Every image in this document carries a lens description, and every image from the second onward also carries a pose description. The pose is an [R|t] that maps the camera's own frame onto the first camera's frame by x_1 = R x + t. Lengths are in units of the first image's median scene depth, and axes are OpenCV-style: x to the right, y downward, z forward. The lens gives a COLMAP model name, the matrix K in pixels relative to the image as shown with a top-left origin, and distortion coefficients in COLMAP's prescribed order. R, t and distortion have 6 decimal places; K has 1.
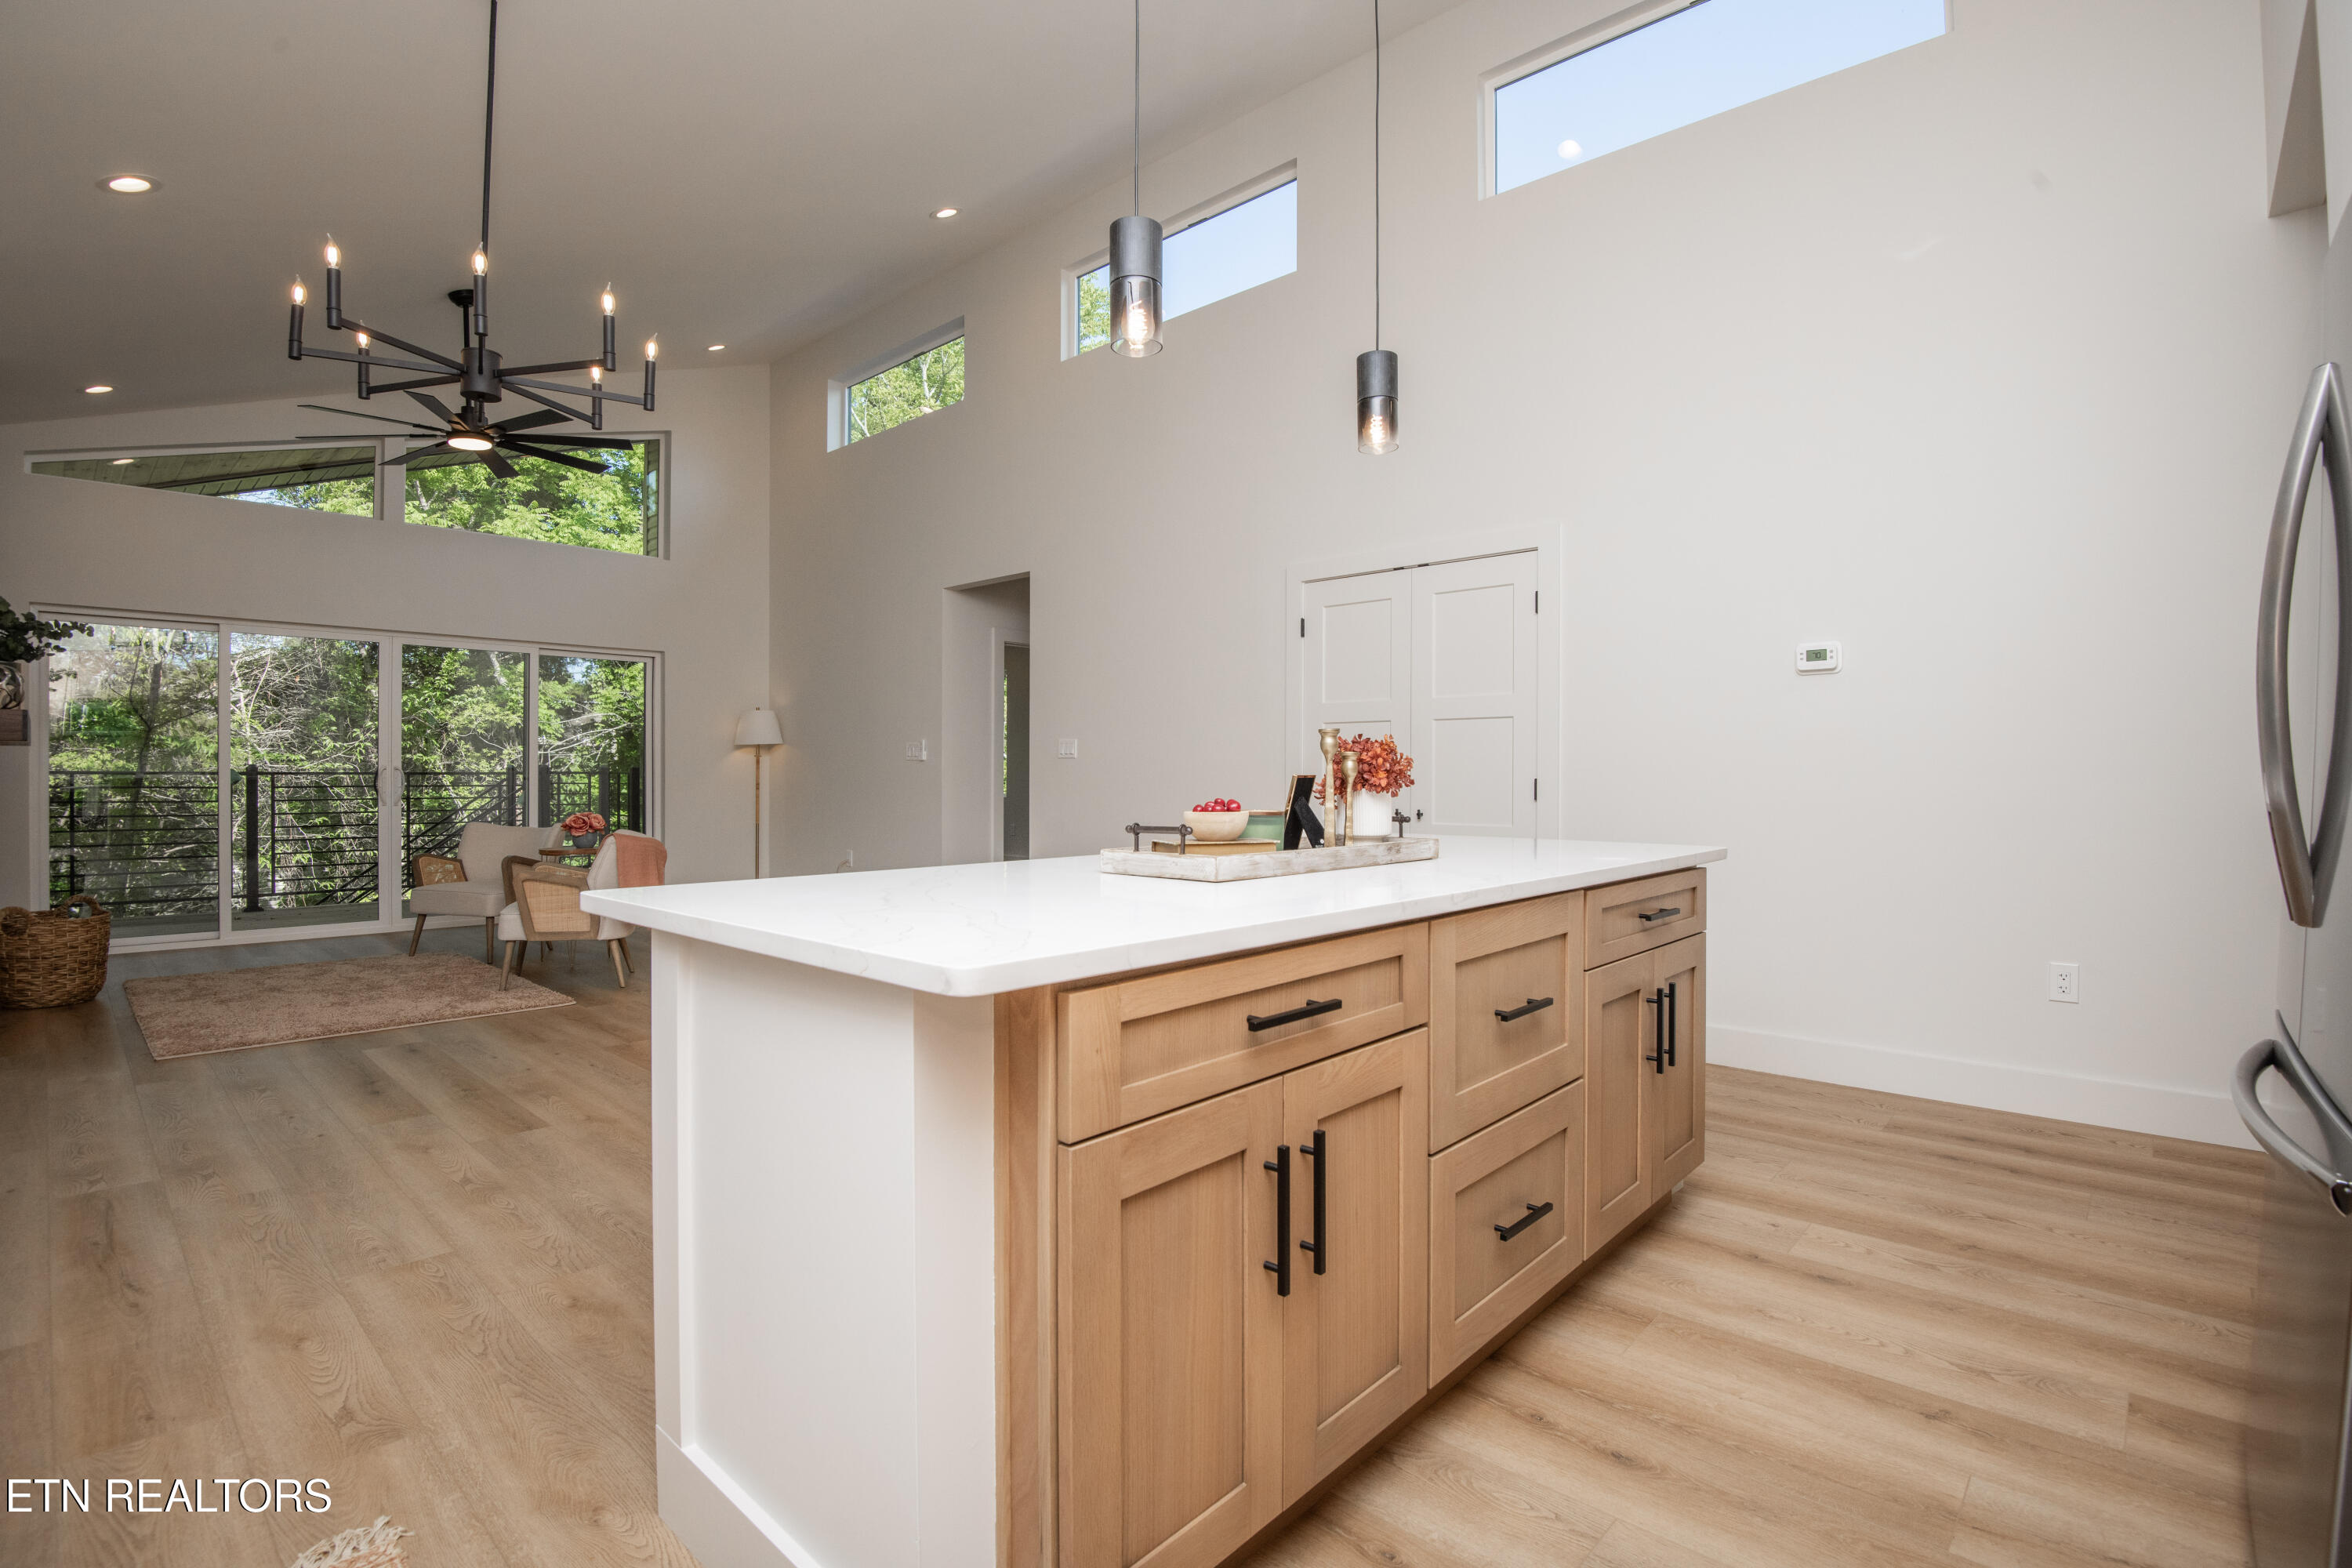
lens RADIAL K [[1083.1, 0, 1189.3], [0, 1083.1, 779.6], [0, 0, 1]] dist [-0.008584, -0.023281]
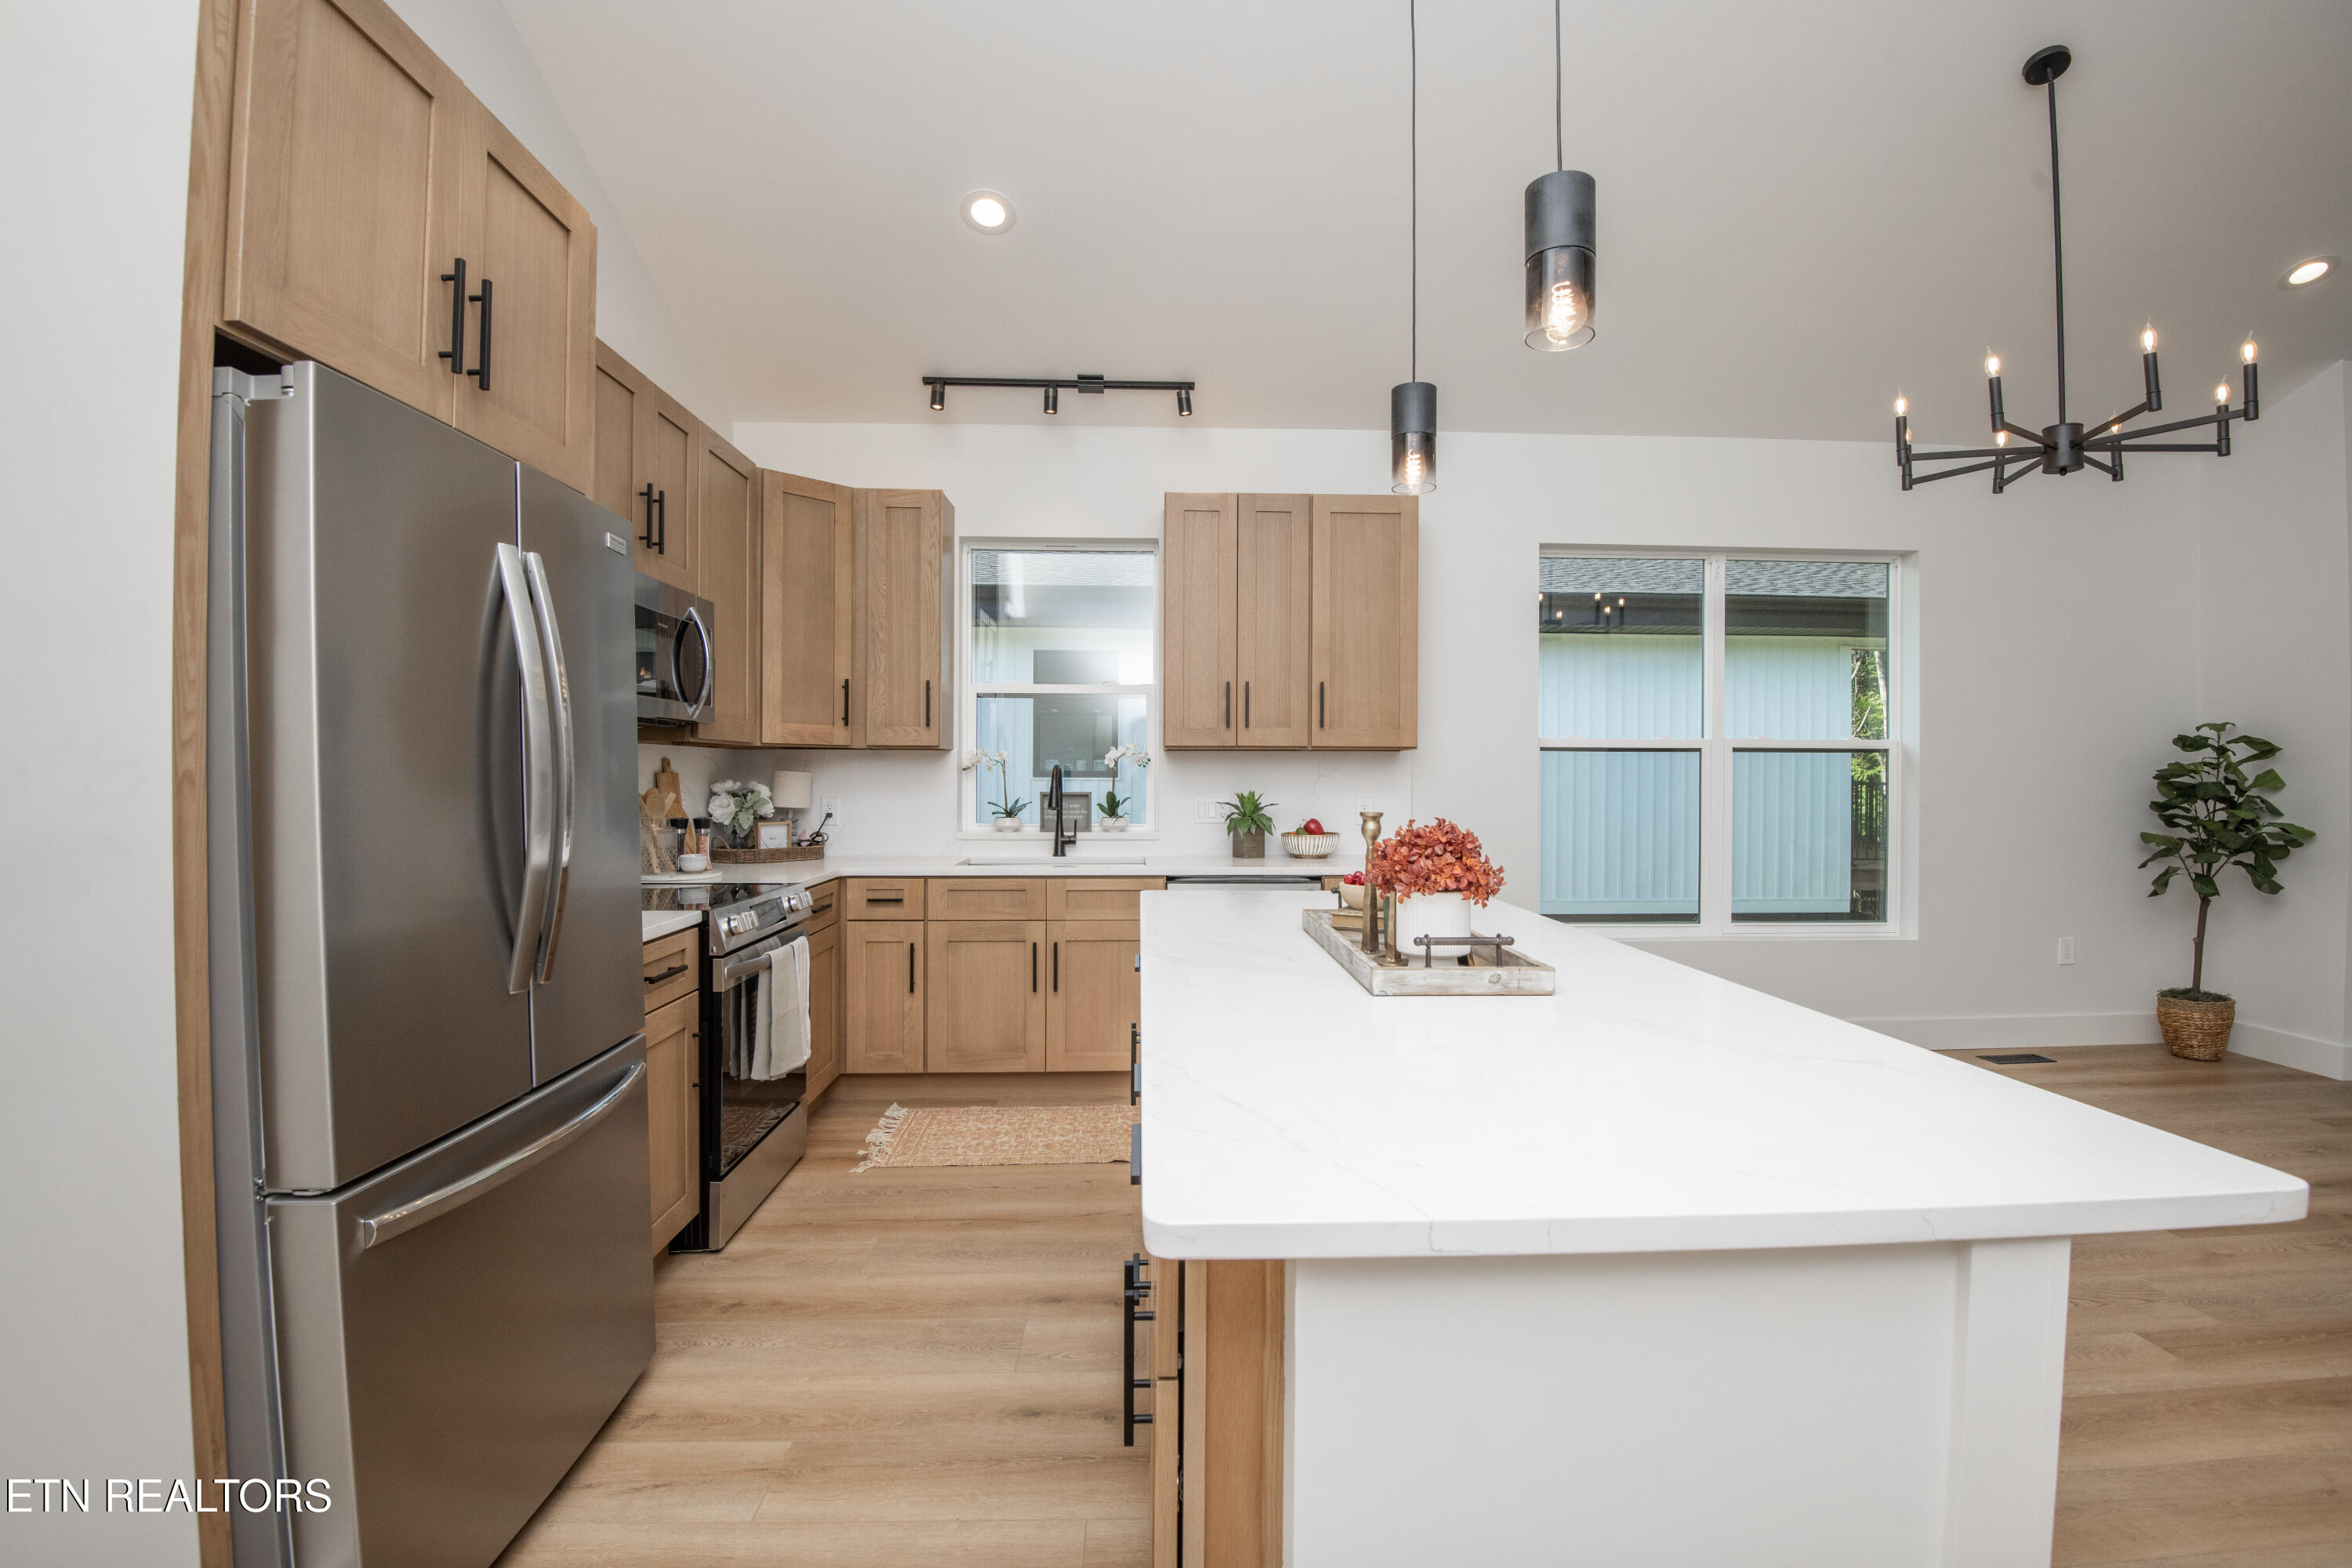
lens RADIAL K [[1084.5, 0, 1193.7], [0, 1084.5, 777.3], [0, 0, 1]] dist [-0.012223, -0.021035]
pose [[-0.707733, -0.003615, -0.706470, 0.164240], [-0.009337, 0.999947, 0.004237, -0.014618], [0.706418, 0.009595, -0.707730, 0.296239]]
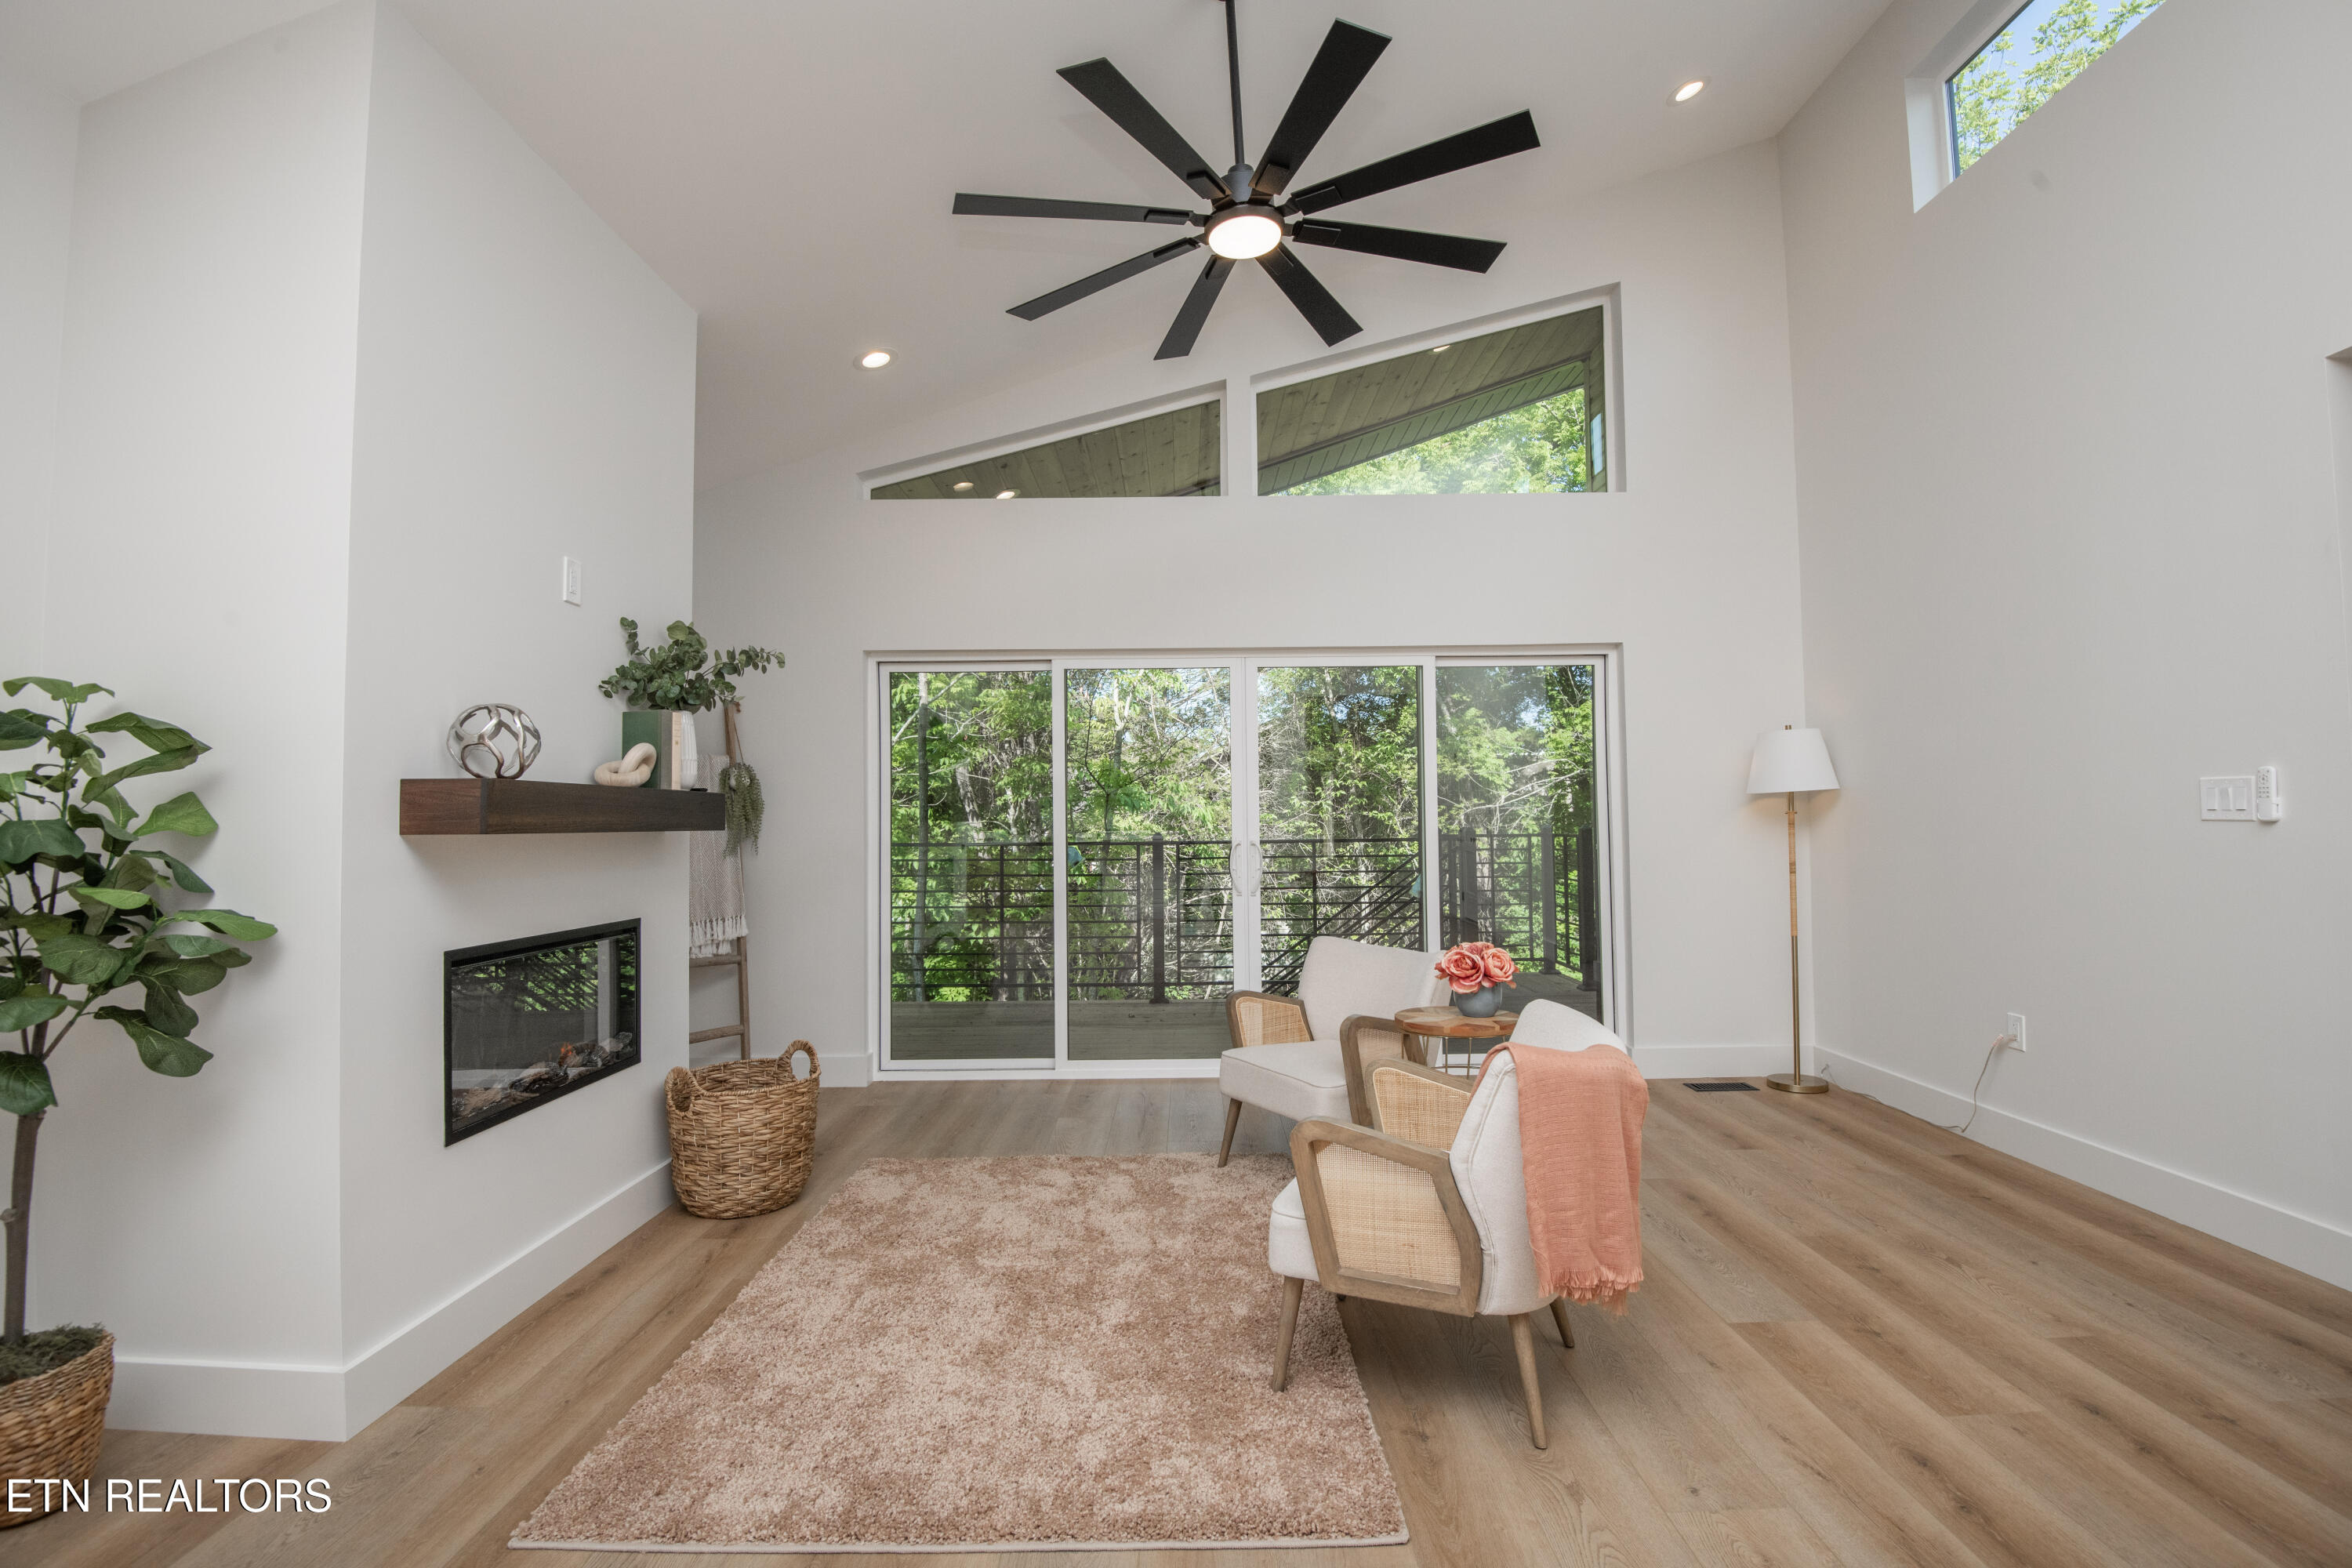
lens RADIAL K [[1084.5, 0, 1193.7], [0, 1084.5, 777.3], [0, 0, 1]] dist [-0.012223, -0.021035]
pose [[0.675462, -0.041925, -0.736202, -0.152954], [0.009515, 0.998795, -0.048149, -0.012135], [0.737333, 0.025518, 0.675047, 0.309647]]
